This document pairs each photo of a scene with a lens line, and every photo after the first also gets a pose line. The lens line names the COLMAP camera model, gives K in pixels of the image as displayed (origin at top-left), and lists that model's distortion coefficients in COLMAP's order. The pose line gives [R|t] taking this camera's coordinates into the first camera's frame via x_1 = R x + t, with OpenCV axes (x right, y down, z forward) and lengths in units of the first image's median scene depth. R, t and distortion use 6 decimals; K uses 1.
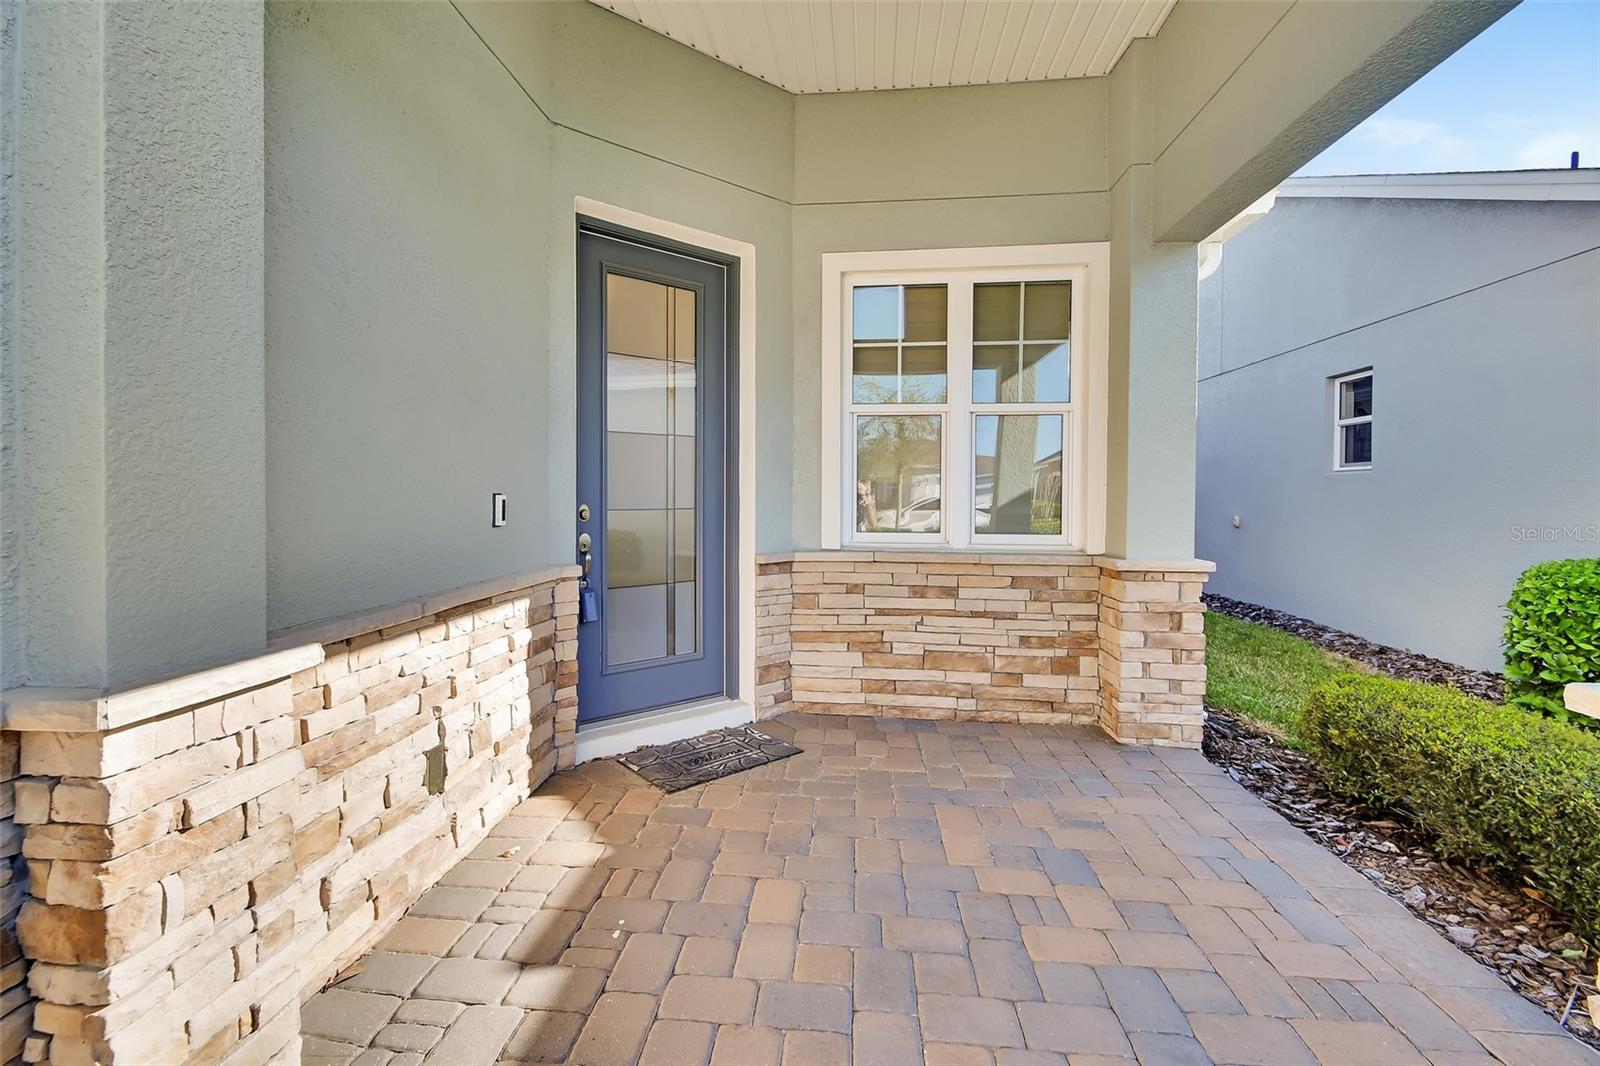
lens RADIAL K [[724.6, 0, 778.5], [0, 724.6, 527.9], [0, 0, 1]] dist [0.014483, 0.000226]
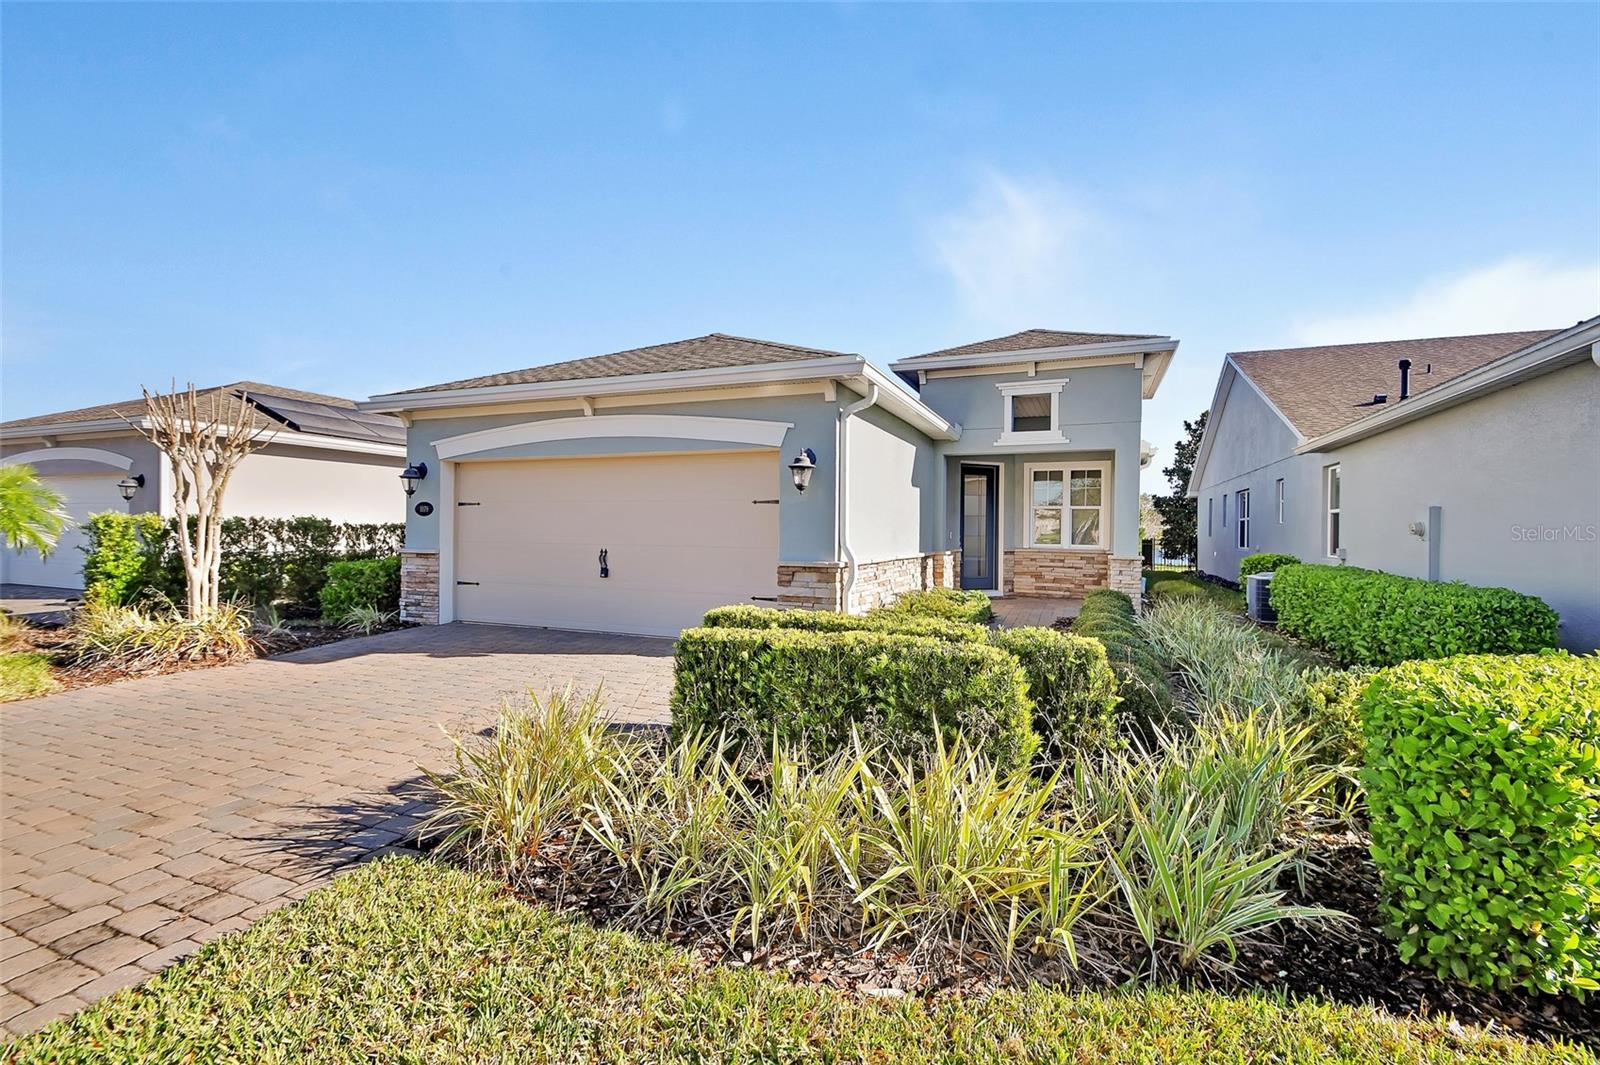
lens RADIAL K [[724.6, 0, 778.5], [0, 724.6, 527.4], [0, 0, 1]] dist [0.014483, 0.000226]
pose [[0.955340, 0.007417, -0.295416, -0.034294], [-0.018920, 0.999169, -0.036099, 0.079553], [0.294903, 0.040076, 0.954686, -2.729520]]
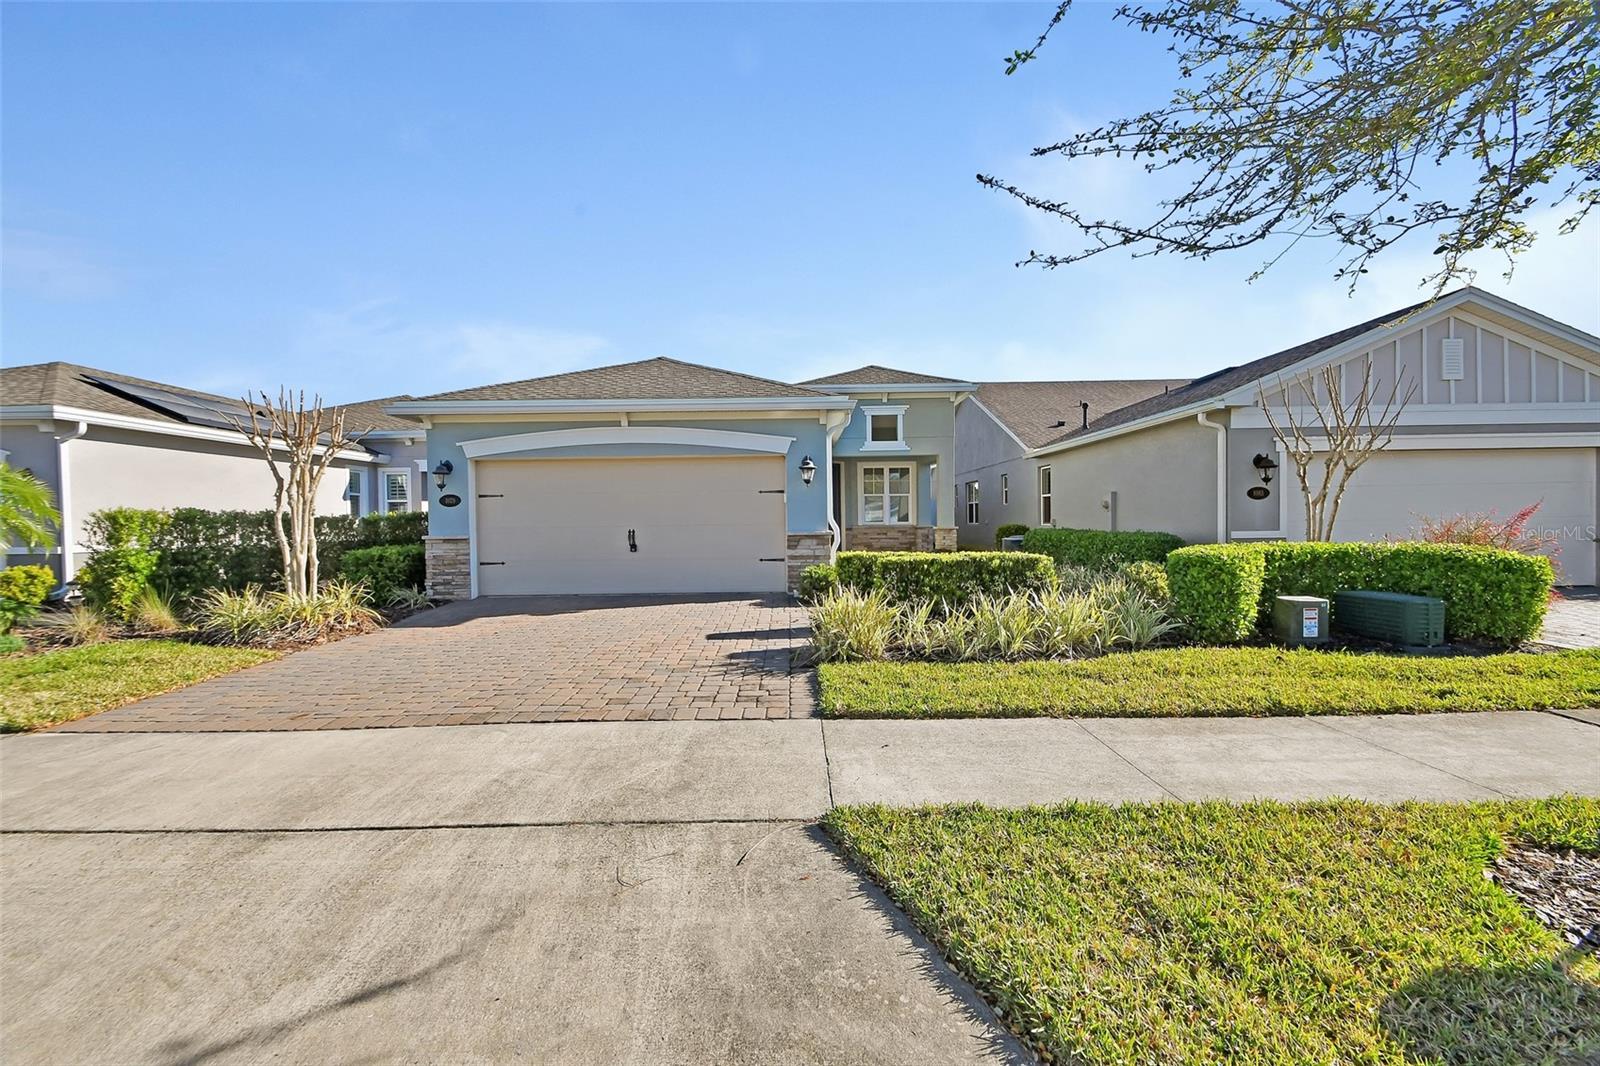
lens RADIAL K [[724.6, 0, 778.5], [0, 724.6, 527.9], [0, 0, 1]] dist [0.014483, 0.000226]
pose [[0.995444, -0.016185, 0.093966, -0.911751], [0.018484, 0.999549, -0.023649, 0.148963], [-0.093541, 0.025278, 0.995294, -3.686005]]
